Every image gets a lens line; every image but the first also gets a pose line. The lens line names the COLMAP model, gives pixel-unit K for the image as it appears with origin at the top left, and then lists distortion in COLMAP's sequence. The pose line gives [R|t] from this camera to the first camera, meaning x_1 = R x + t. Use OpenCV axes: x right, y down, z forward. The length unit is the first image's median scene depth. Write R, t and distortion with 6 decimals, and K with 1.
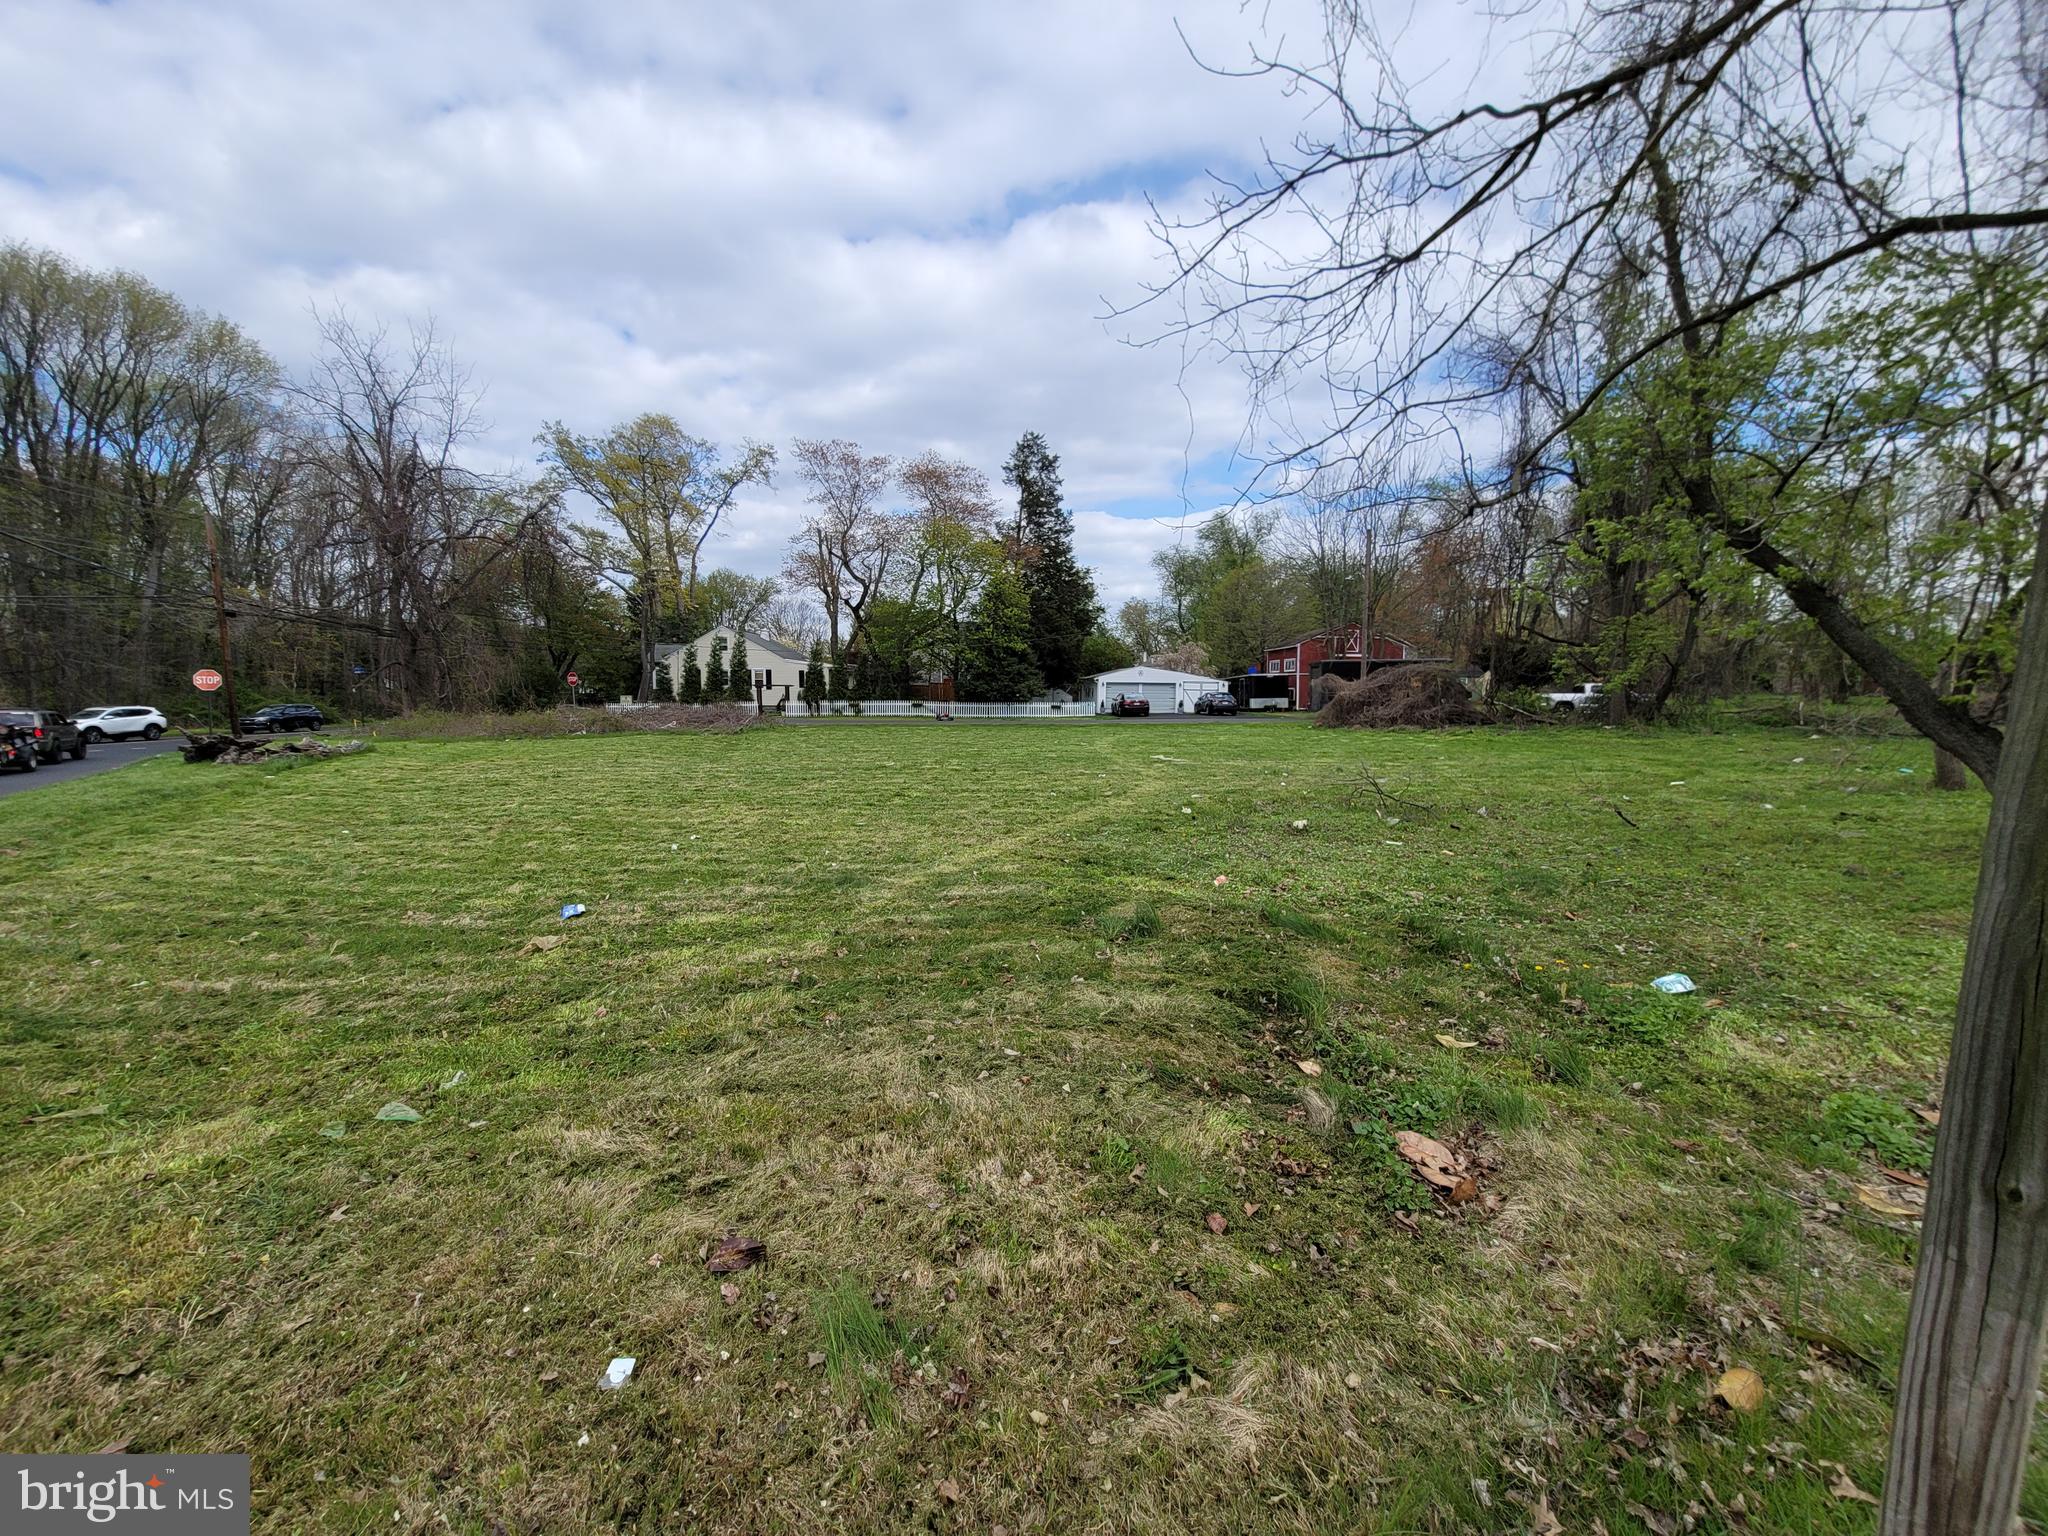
lens RADIAL K [[836.4, 0, 1019.8], [0, 836.4, 771.5], [0, 0, 1]] dist [-0.010573, 0.003095]
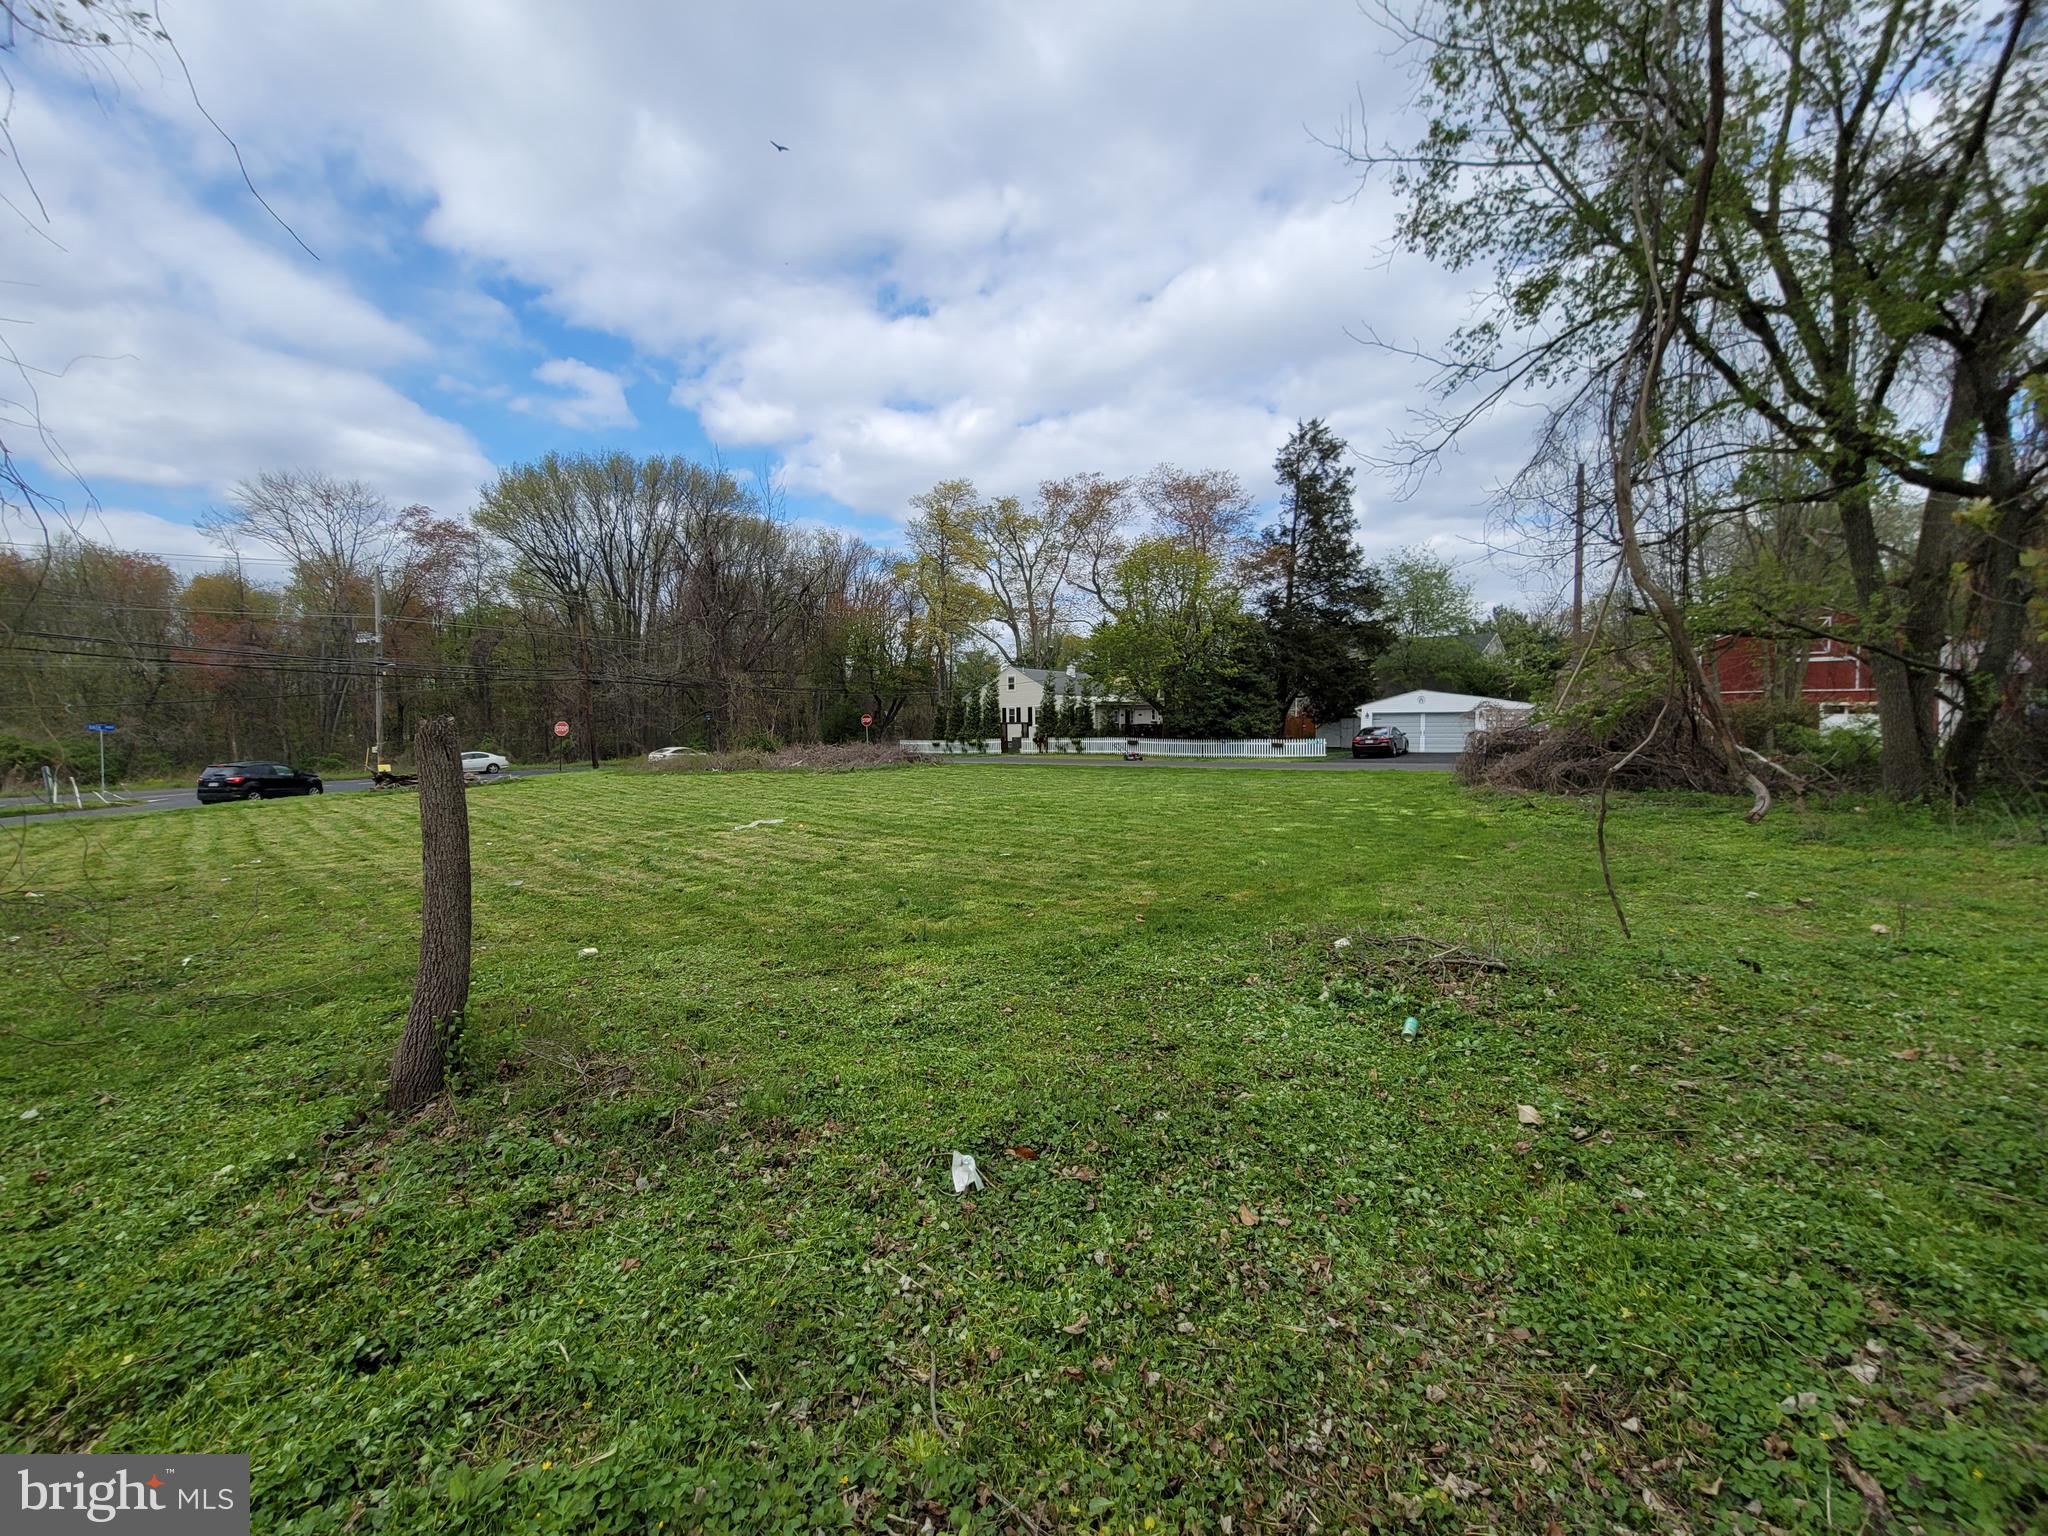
lens RADIAL K [[836.4, 0, 1017.2], [0, 836.4, 768.9], [0, 0, 1]] dist [-0.010573, 0.003095]
pose [[0.800849, 0.019759, -0.598540, 0.428841], [-0.046532, 0.998487, -0.029299, -0.023936], [0.597056, 0.051315, 0.800557, 0.259957]]
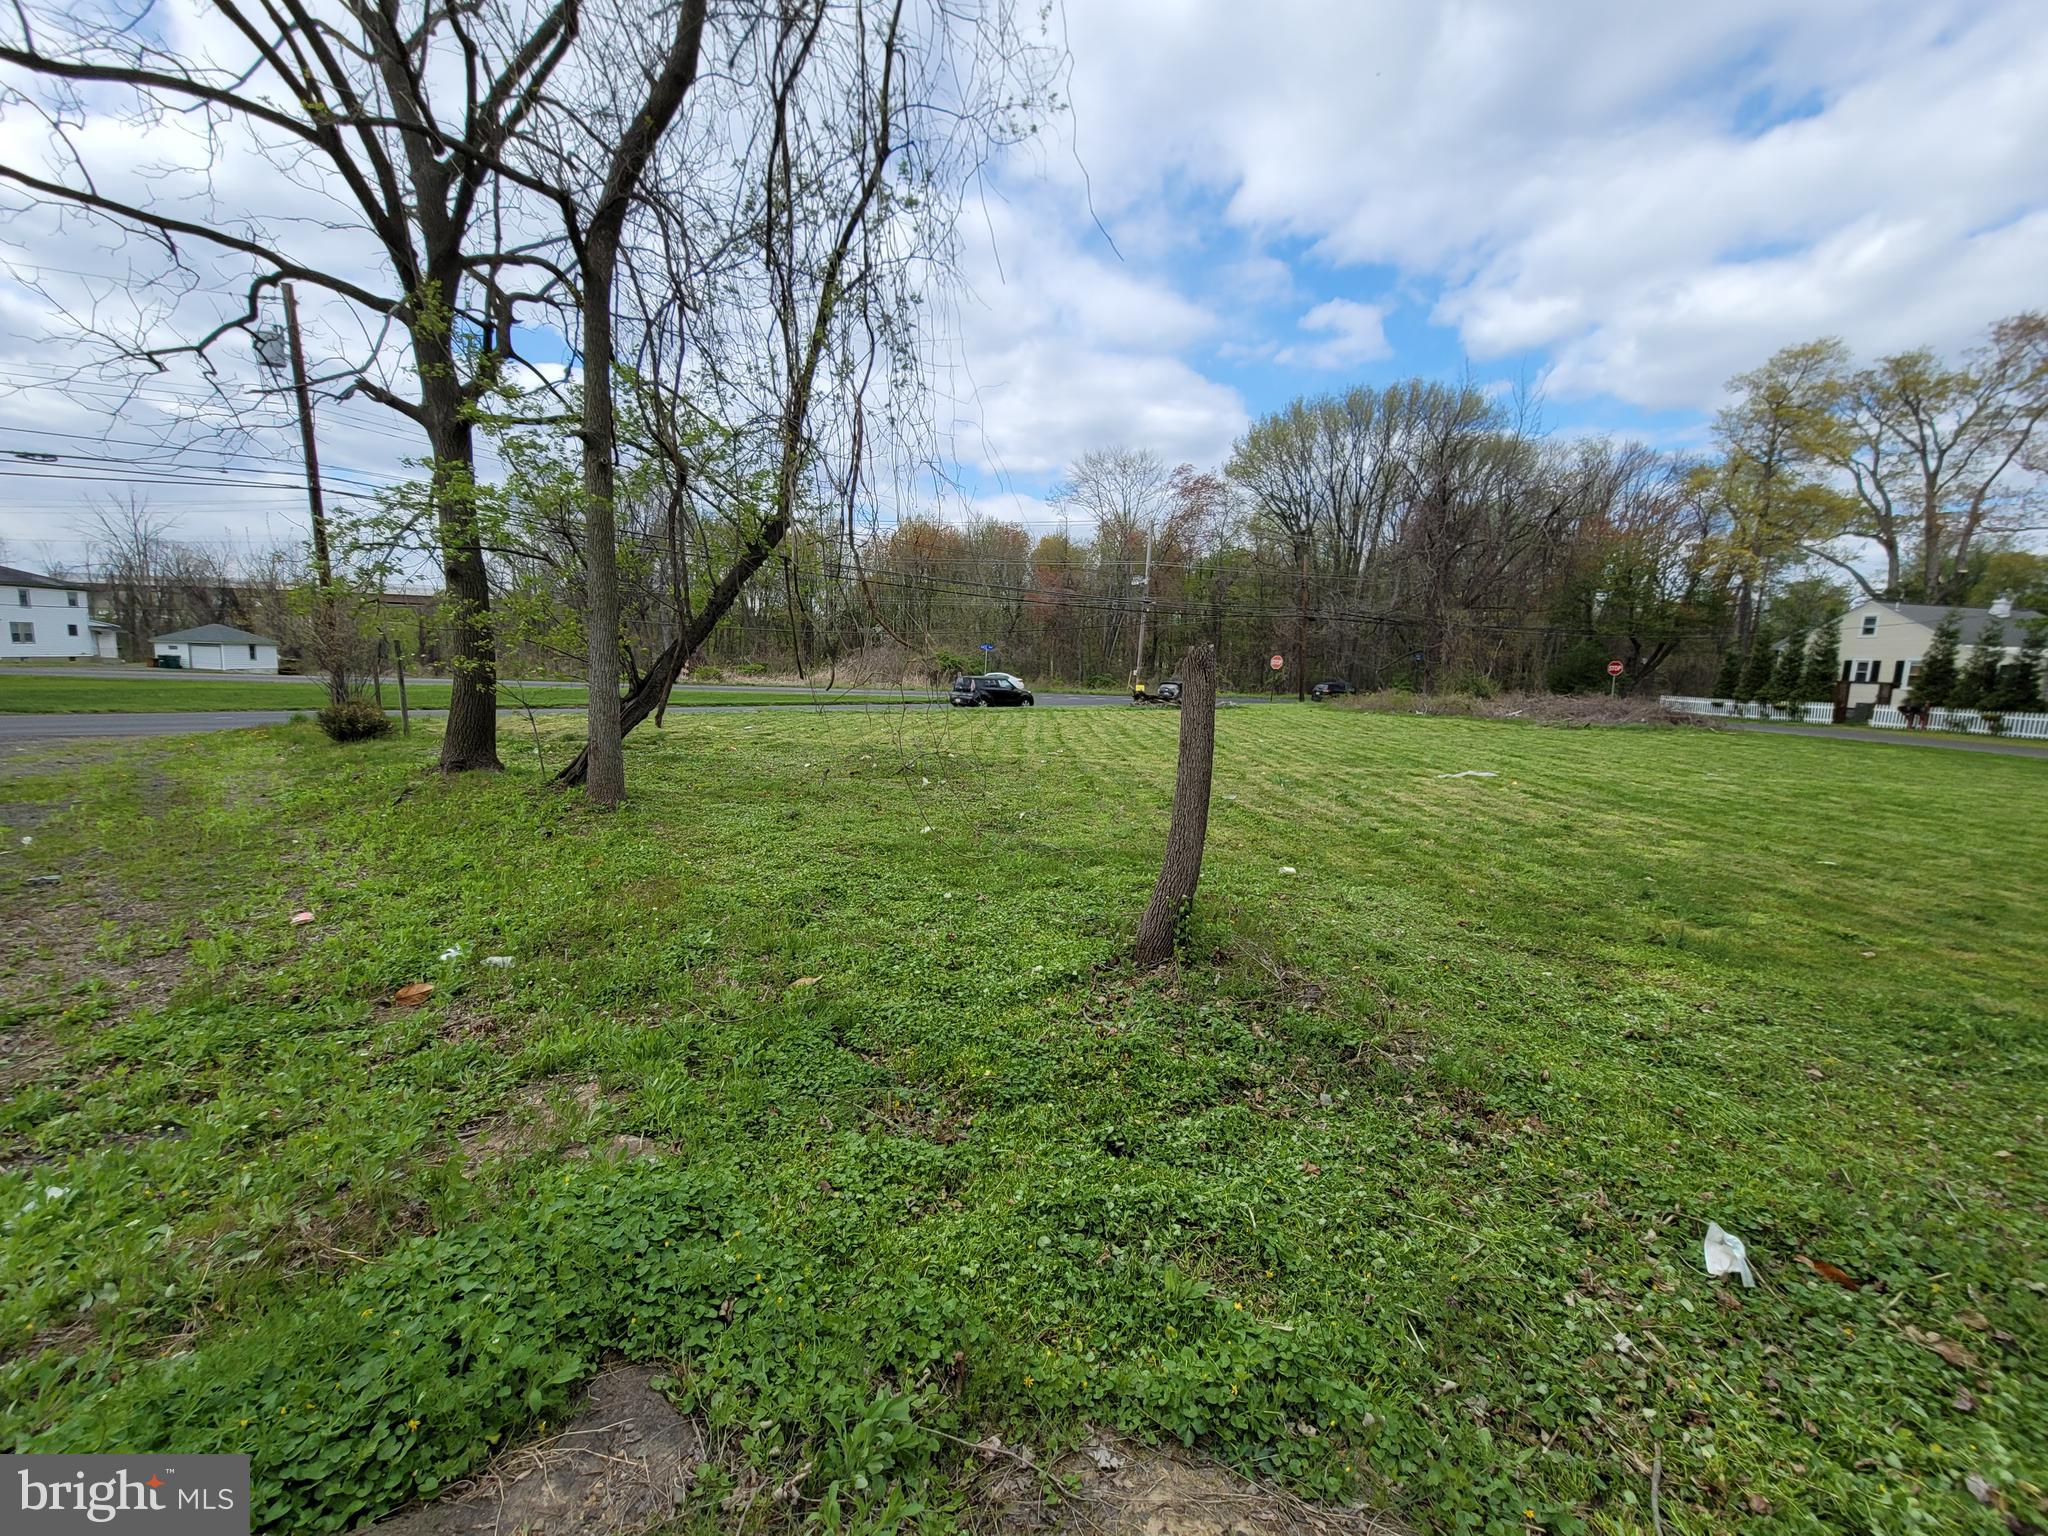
lens RADIAL K [[836.4, 0, 1018.4], [0, 836.4, 756.2], [0, 0, 1]] dist [-0.010573, 0.003095]
pose [[0.135388, 0.122044, -0.983247, 0.424560], [-0.134345, 0.985481, 0.103822, -0.022742], [0.981642, 0.118038, 0.149818, 0.254928]]
